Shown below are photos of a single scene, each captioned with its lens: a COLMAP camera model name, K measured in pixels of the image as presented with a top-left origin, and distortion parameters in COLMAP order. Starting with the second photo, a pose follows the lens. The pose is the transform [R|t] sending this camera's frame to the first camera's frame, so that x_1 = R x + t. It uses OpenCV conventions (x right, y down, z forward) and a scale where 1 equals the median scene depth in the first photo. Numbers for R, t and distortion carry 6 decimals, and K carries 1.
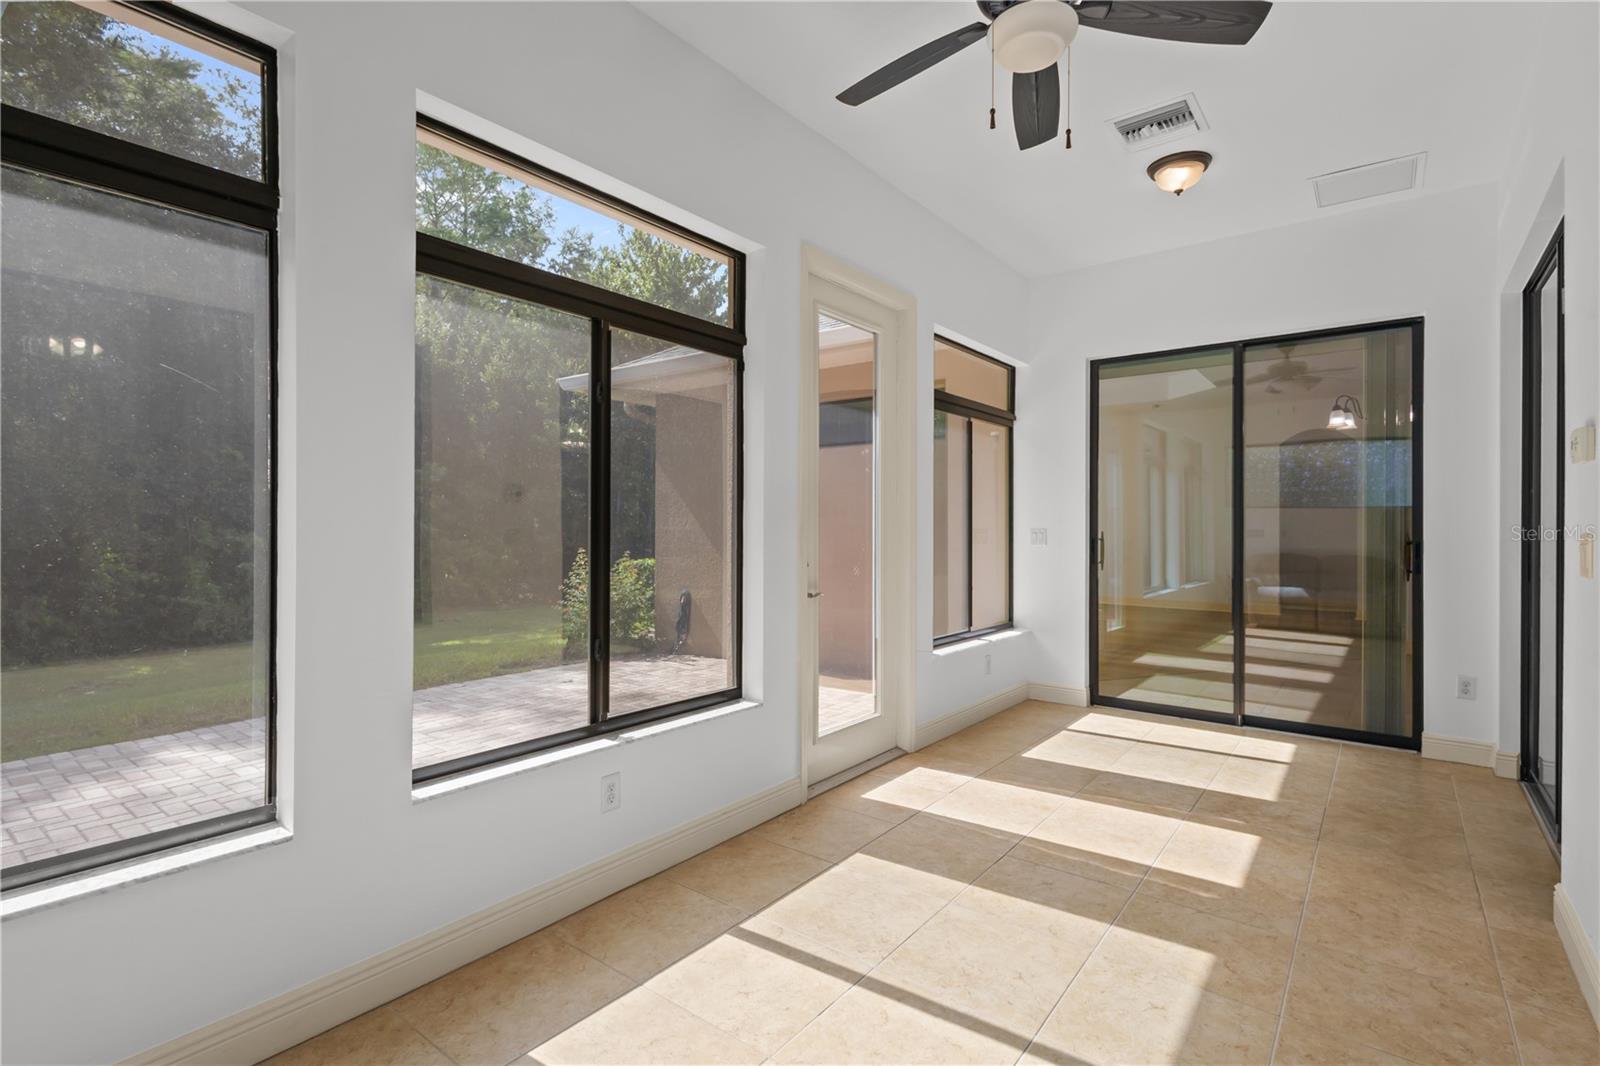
lens RADIAL K [[747.2, 0, 785.9], [0, 747.2, 534.2], [0, 0, 1]] dist [0.009502, -0.000457]
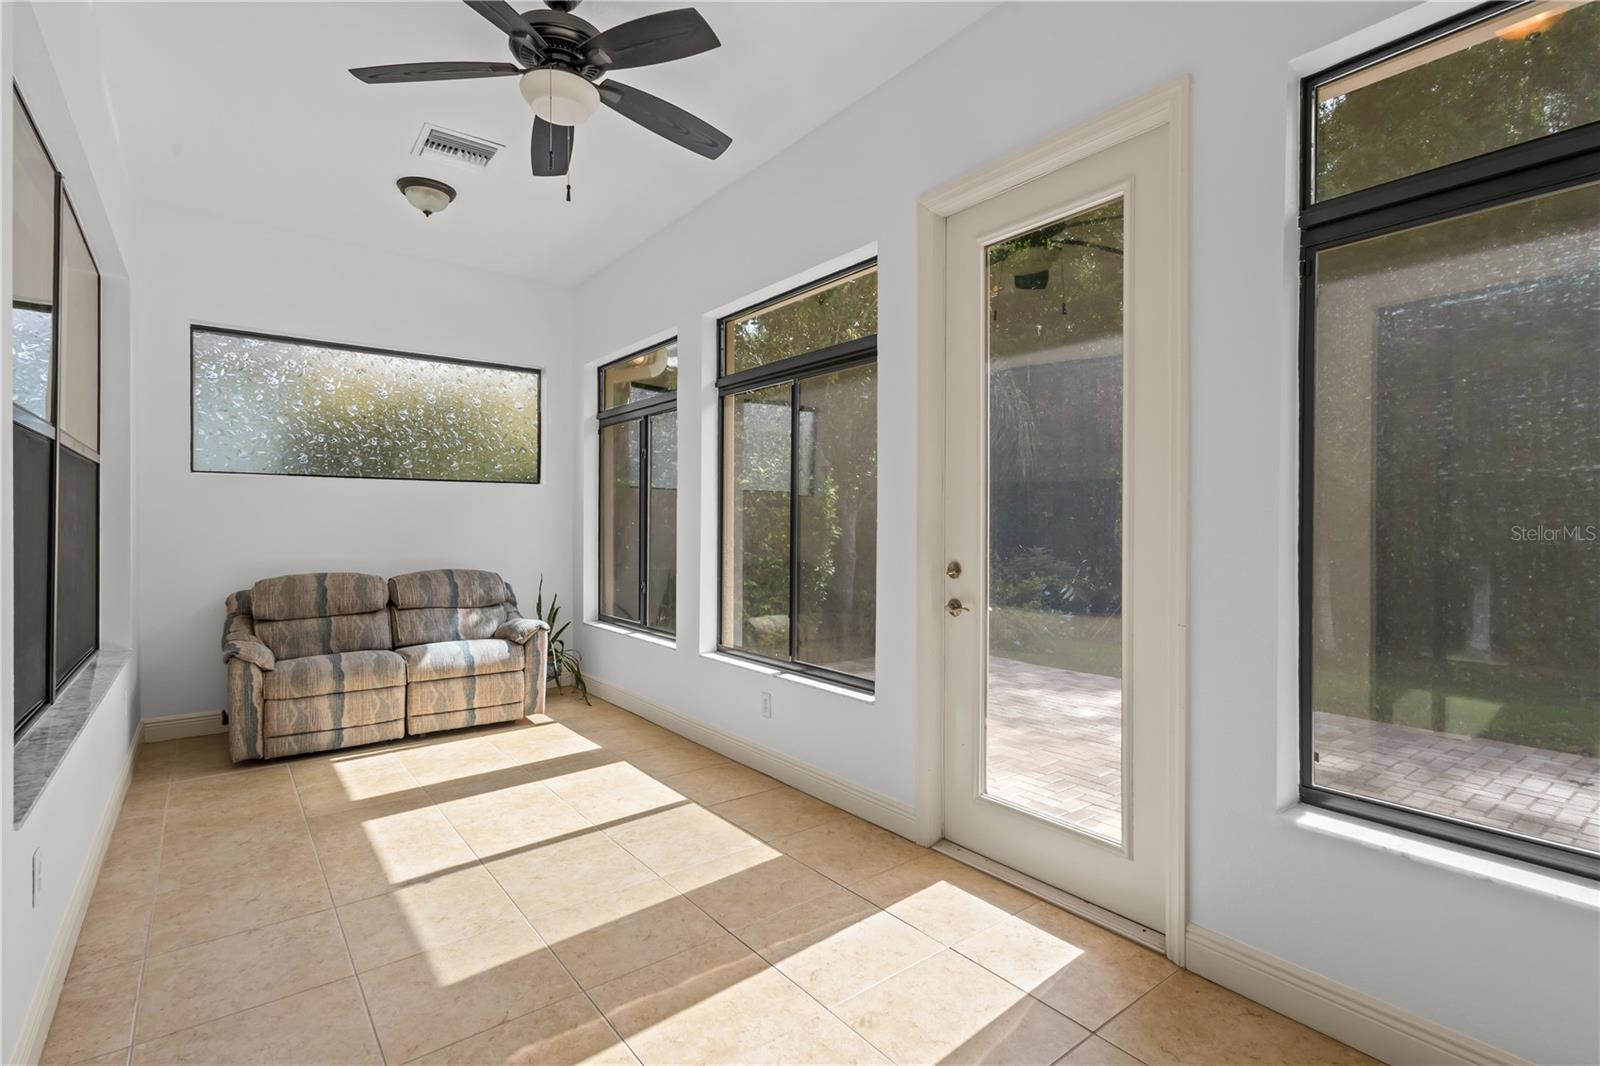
lens RADIAL K [[747.2, 0, 816.3], [0, 747.2, 533.8], [0, 0, 1]] dist [0.009502, -0.000457]
pose [[-0.205786, 0.011628, -0.978528, 1.175369], [-0.021836, 0.999626, 0.016471, -0.013235], [0.978353, 0.024756, -0.205455, 1.392149]]
